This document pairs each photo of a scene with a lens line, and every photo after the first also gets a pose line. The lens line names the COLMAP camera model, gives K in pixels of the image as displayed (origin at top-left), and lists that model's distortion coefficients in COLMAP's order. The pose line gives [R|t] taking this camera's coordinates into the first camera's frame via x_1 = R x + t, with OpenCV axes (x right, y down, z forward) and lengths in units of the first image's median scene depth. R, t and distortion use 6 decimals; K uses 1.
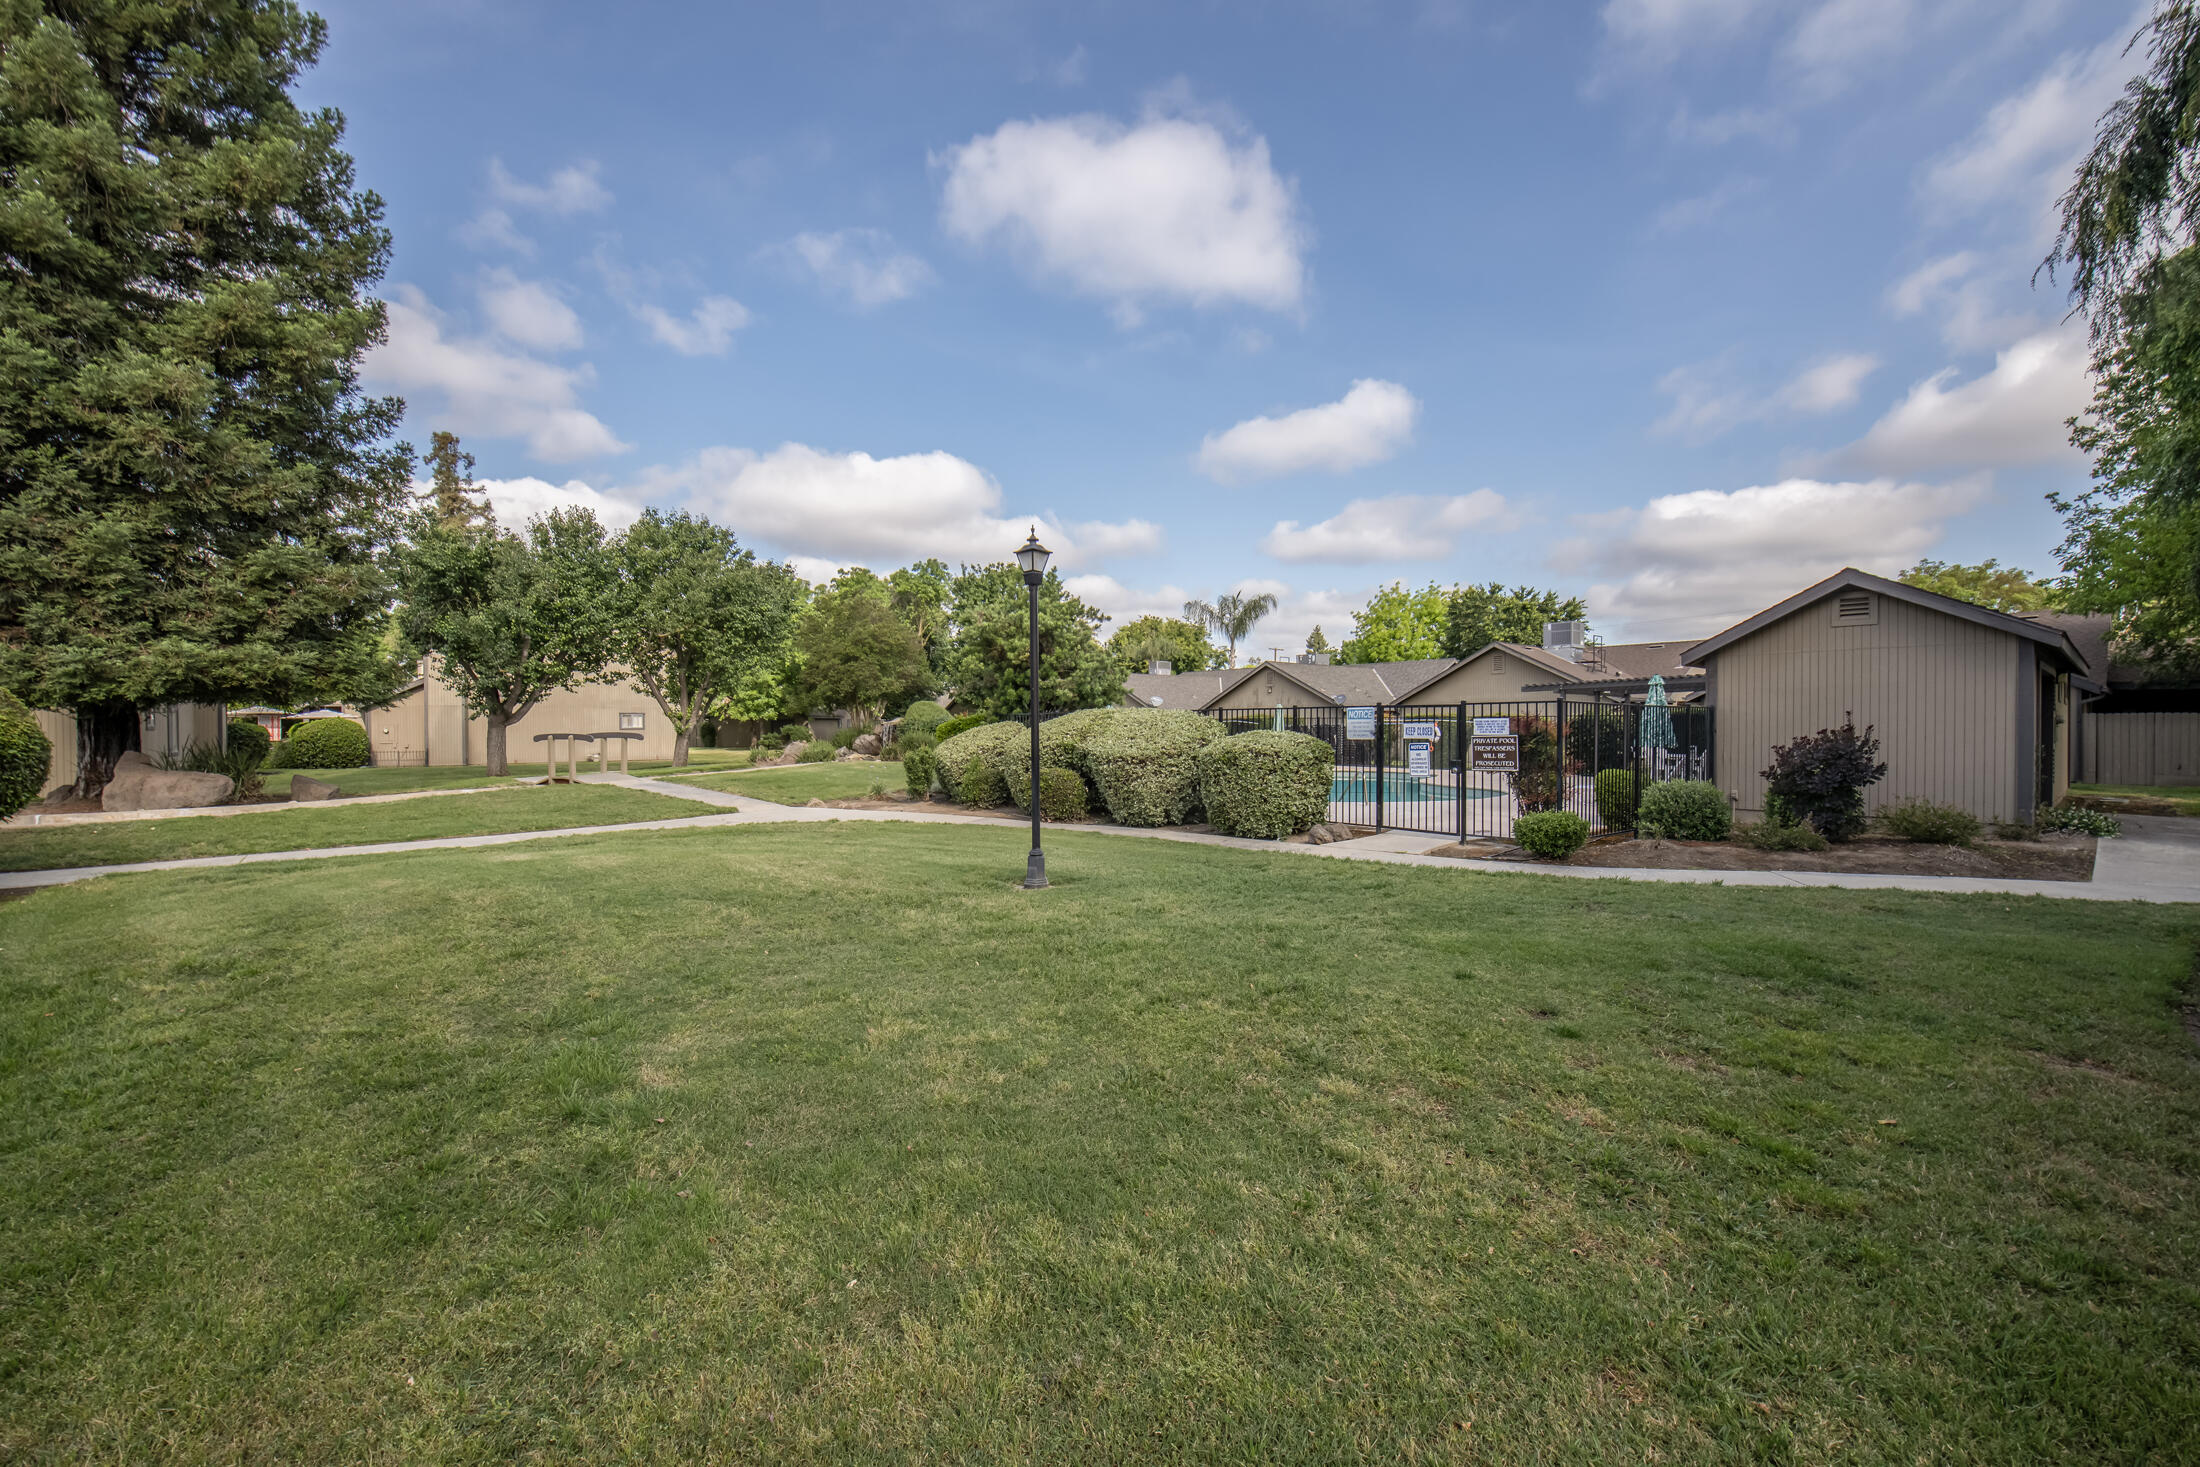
lens RADIAL K [[909.9, 0, 1111.6], [0, 909.9, 734.1], [0, 0, 1]] dist [-0.008722, -0.000251]
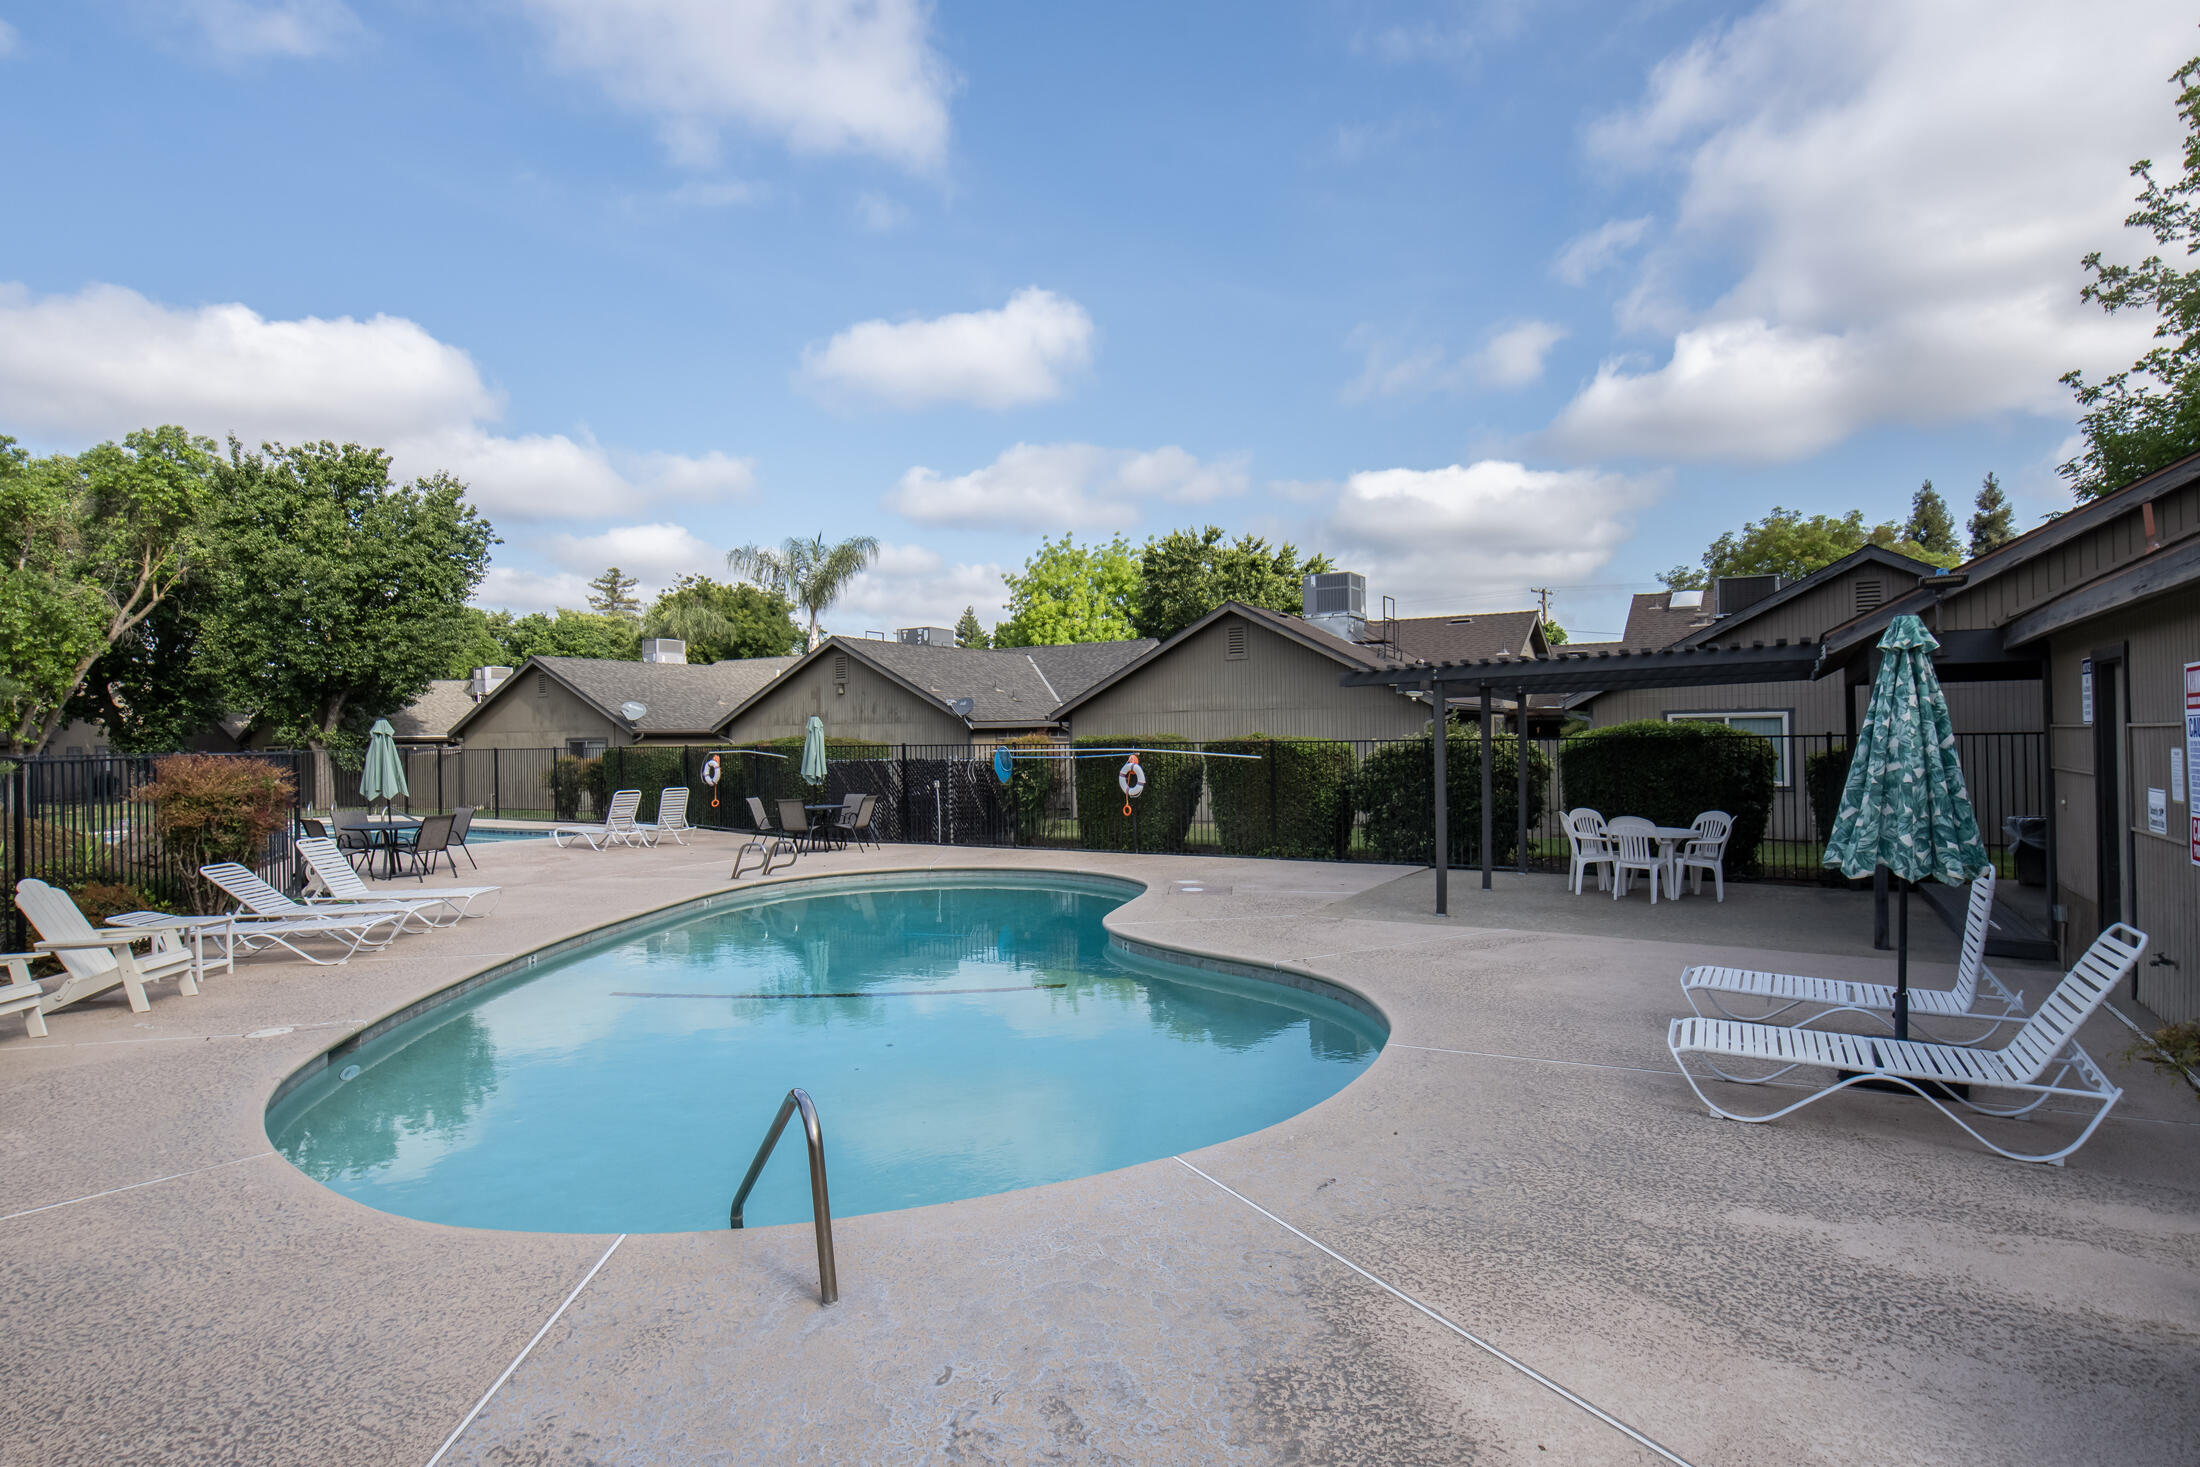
lens RADIAL K [[909.9, 0, 1111.6], [0, 909.9, 734.1], [0, 0, 1]] dist [-0.008722, -0.000251]
pose [[0.942127, -0.012662, 0.335016, 0.117126], [0.015137, 0.999874, -0.004778, -0.013940], [-0.334913, 0.009573, 0.942200, 0.356077]]
